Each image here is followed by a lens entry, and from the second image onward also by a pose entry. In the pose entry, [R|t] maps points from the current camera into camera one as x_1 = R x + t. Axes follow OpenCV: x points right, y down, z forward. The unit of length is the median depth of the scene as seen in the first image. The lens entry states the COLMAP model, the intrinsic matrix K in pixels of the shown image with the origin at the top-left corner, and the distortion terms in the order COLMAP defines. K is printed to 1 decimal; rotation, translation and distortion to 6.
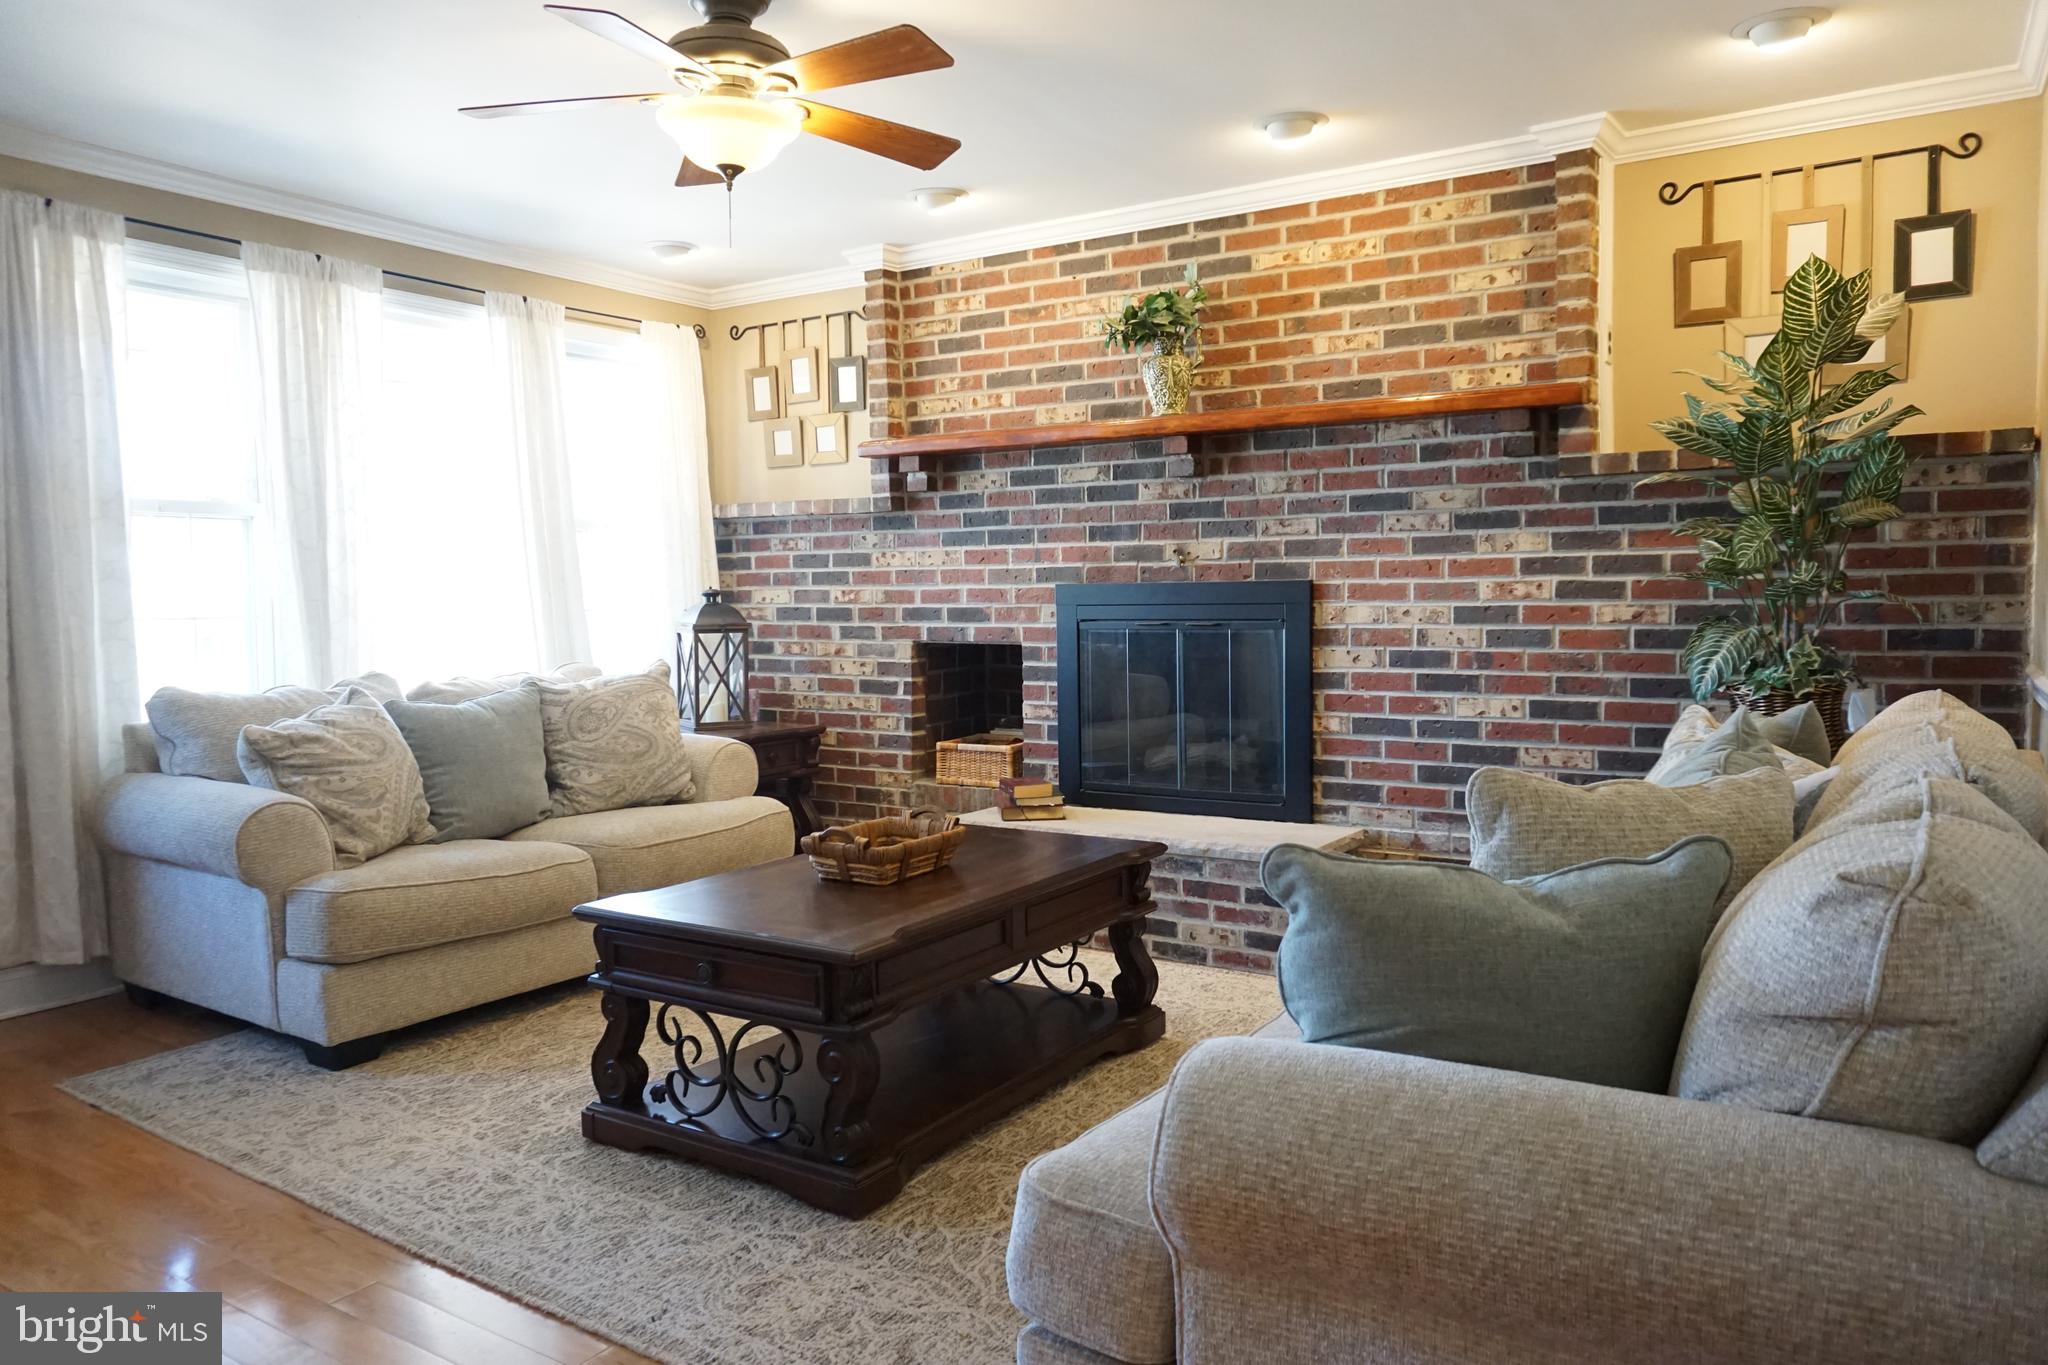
lens RADIAL K [[1430.7, 0, 1024.0], [0, 1430.7, 682.5], [0, 0, 1]] dist [-0.041184, 0.038813]
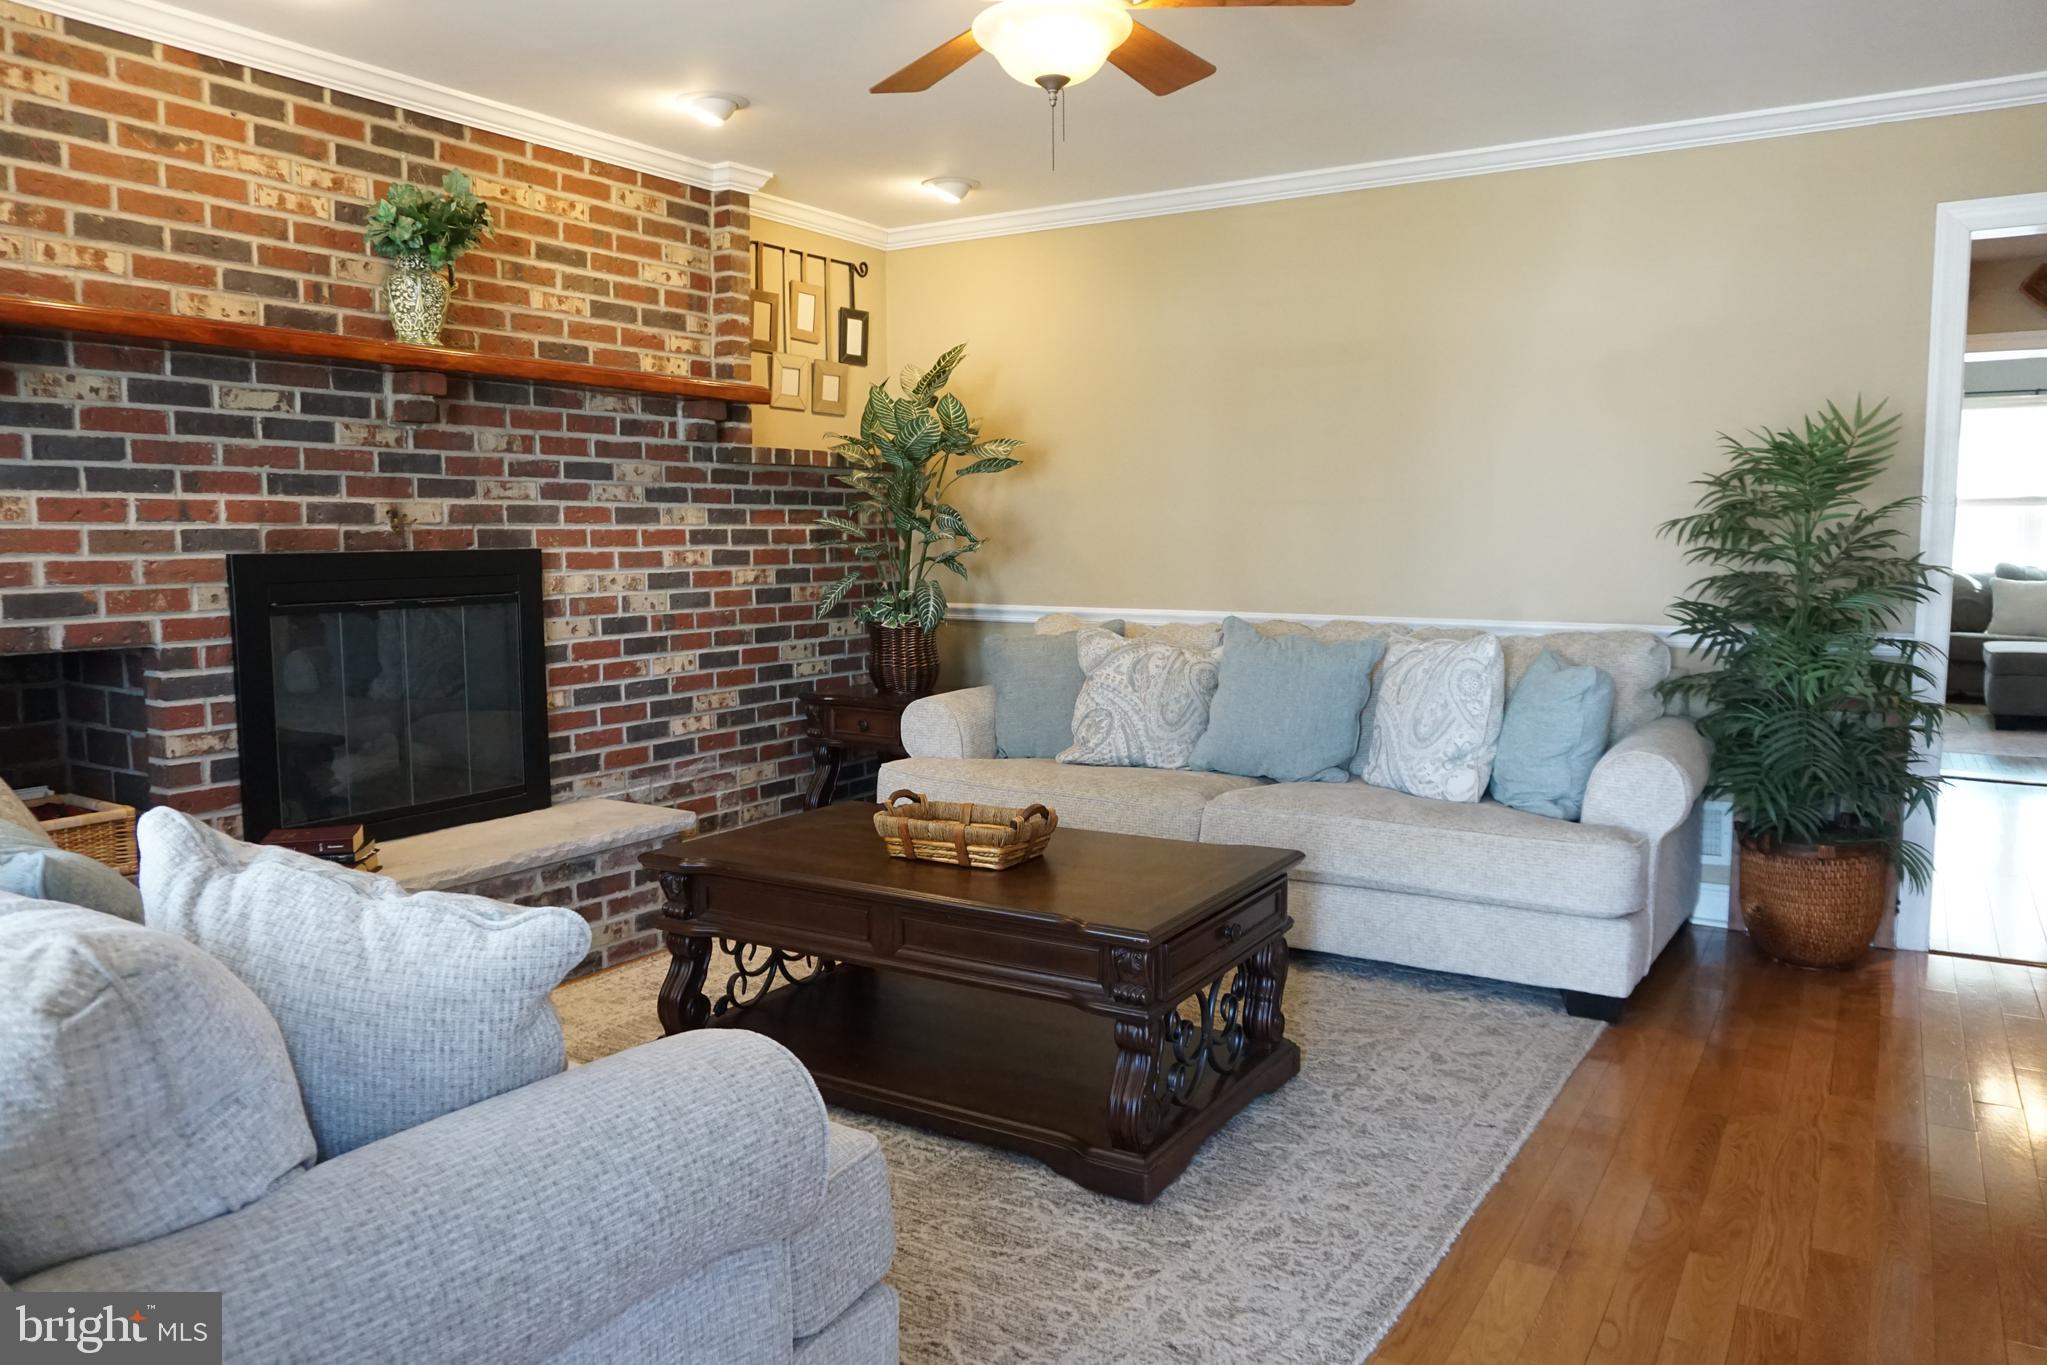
lens RADIAL K [[1423.9, 0, 1023.5], [0, 1423.9, 682.5], [0, 0, 1]] dist [-0.057627, 0.035637]
pose [[-0.014871, -0.088722, 0.995945, -0.748558], [0.069967, 0.993522, 0.089551, -0.046172], [-0.997438, 0.071015, -0.008567, 0.709041]]
